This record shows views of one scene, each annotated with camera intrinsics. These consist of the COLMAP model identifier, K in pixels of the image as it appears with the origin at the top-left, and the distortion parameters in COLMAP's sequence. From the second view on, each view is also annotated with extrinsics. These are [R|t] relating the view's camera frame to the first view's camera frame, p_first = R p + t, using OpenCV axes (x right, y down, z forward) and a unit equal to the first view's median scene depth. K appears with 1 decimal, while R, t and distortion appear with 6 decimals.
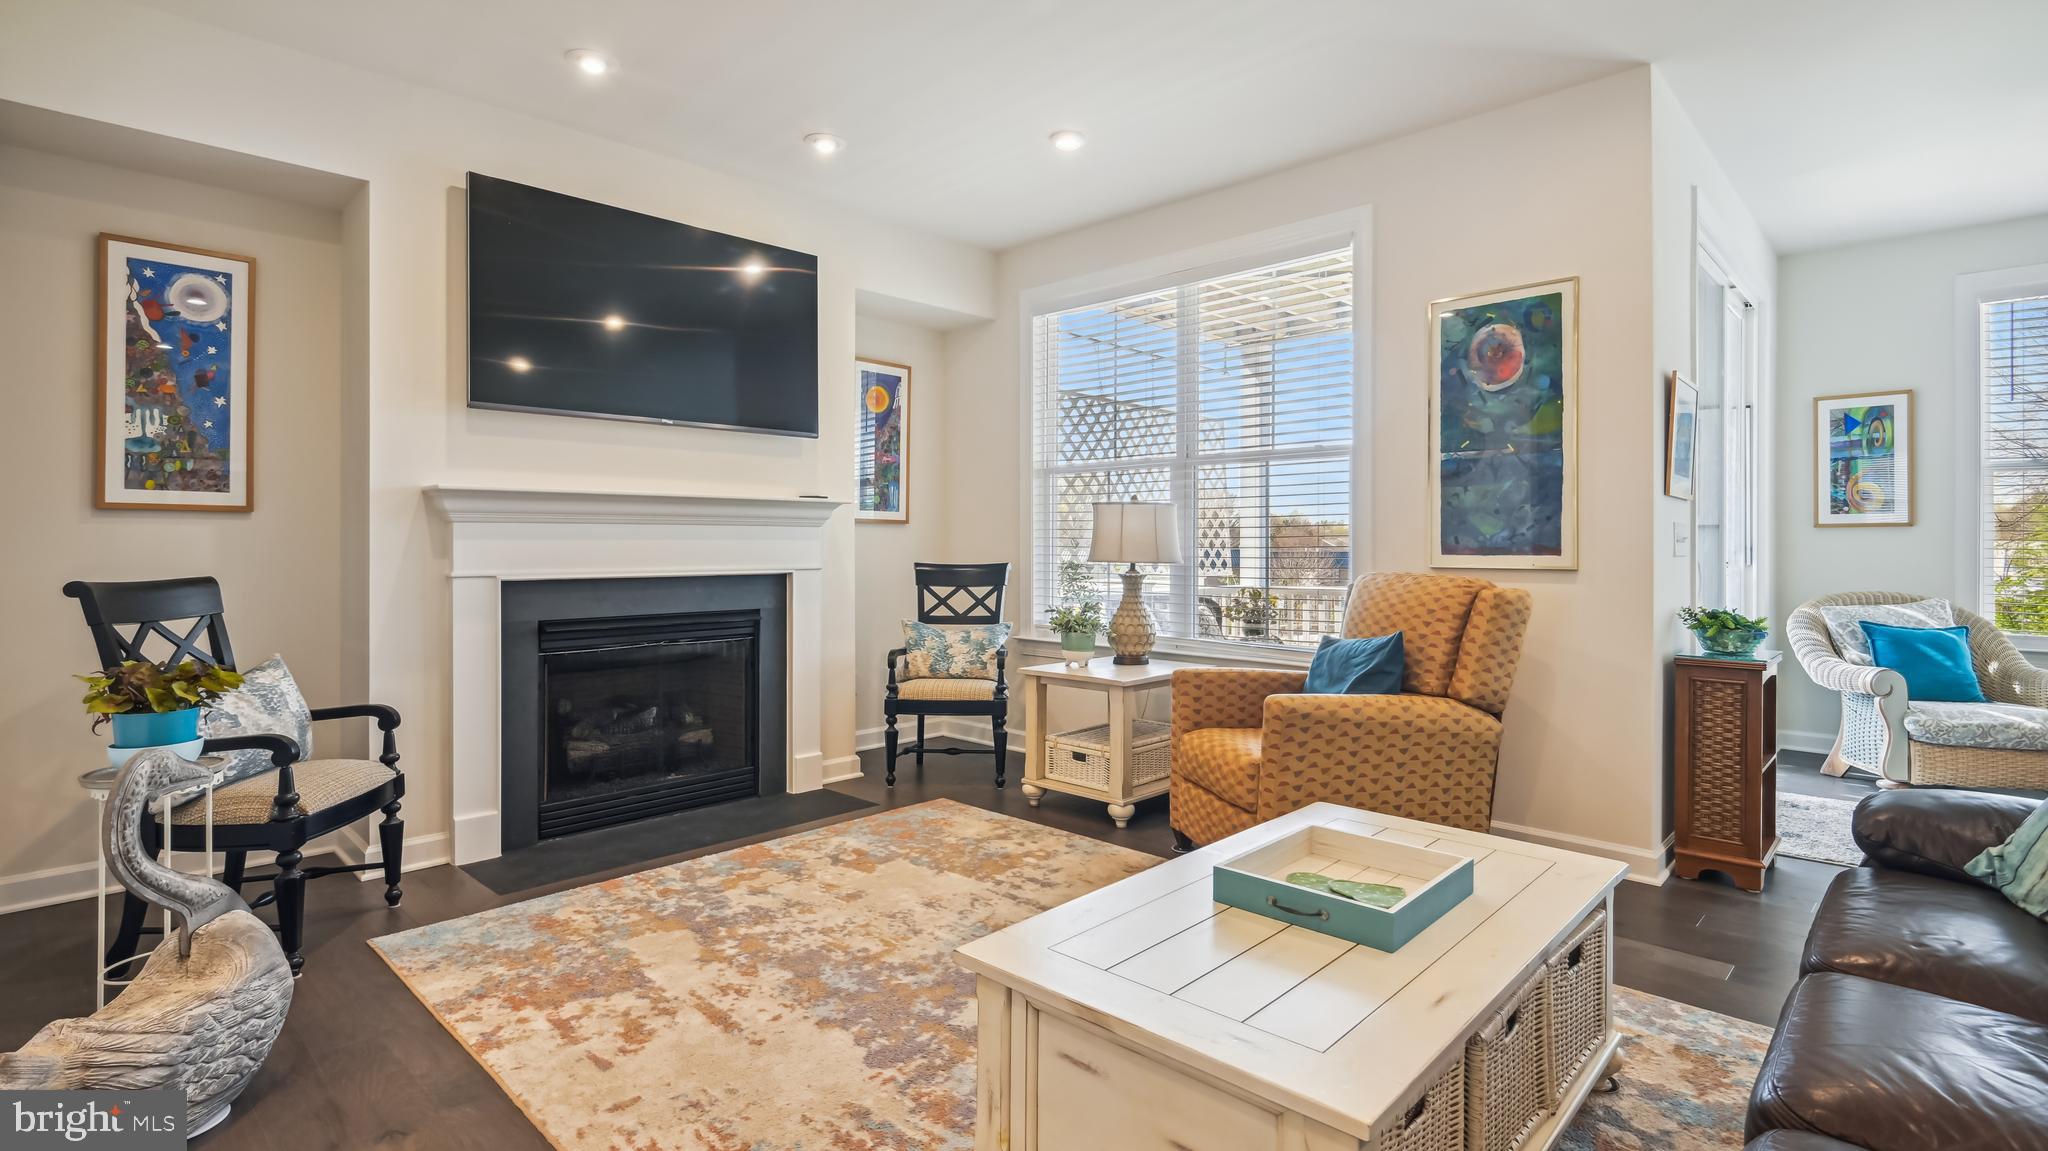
lens RADIAL K [[985.2, 0, 1038.8], [0, 985.2, 560.7], [0, 0, 1]] dist [0.005110, -0.000600]
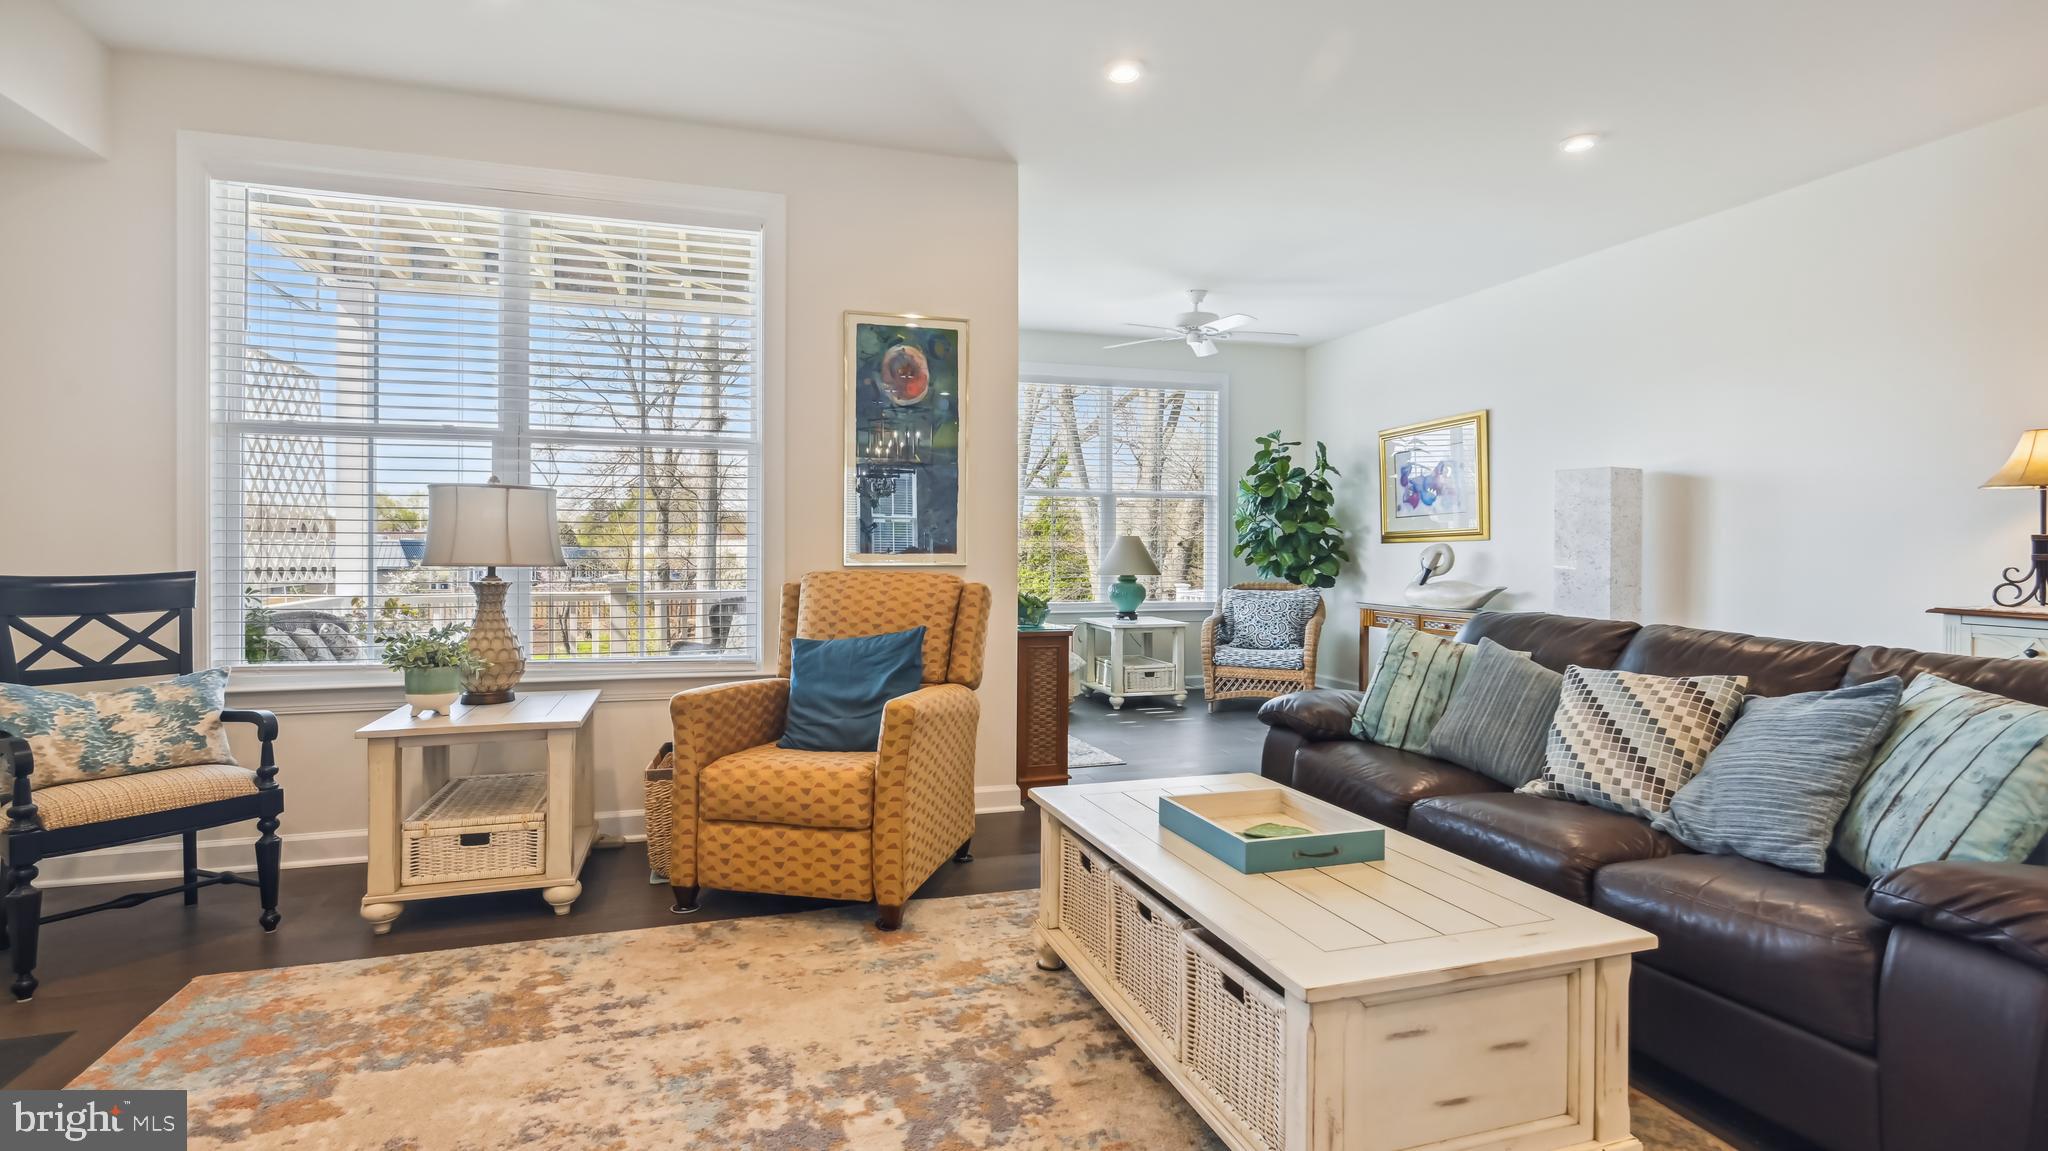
lens RADIAL K [[985.2, 0, 1016.1], [0, 985.2, 563.6], [0, 0, 1]] dist [0.005110, -0.000600]
pose [[0.484421, -0.013418, 0.874732, -0.417690], [0.011724, 0.999892, 0.008844, -0.002594], [-0.874756, 0.005971, 0.484526, 0.330958]]
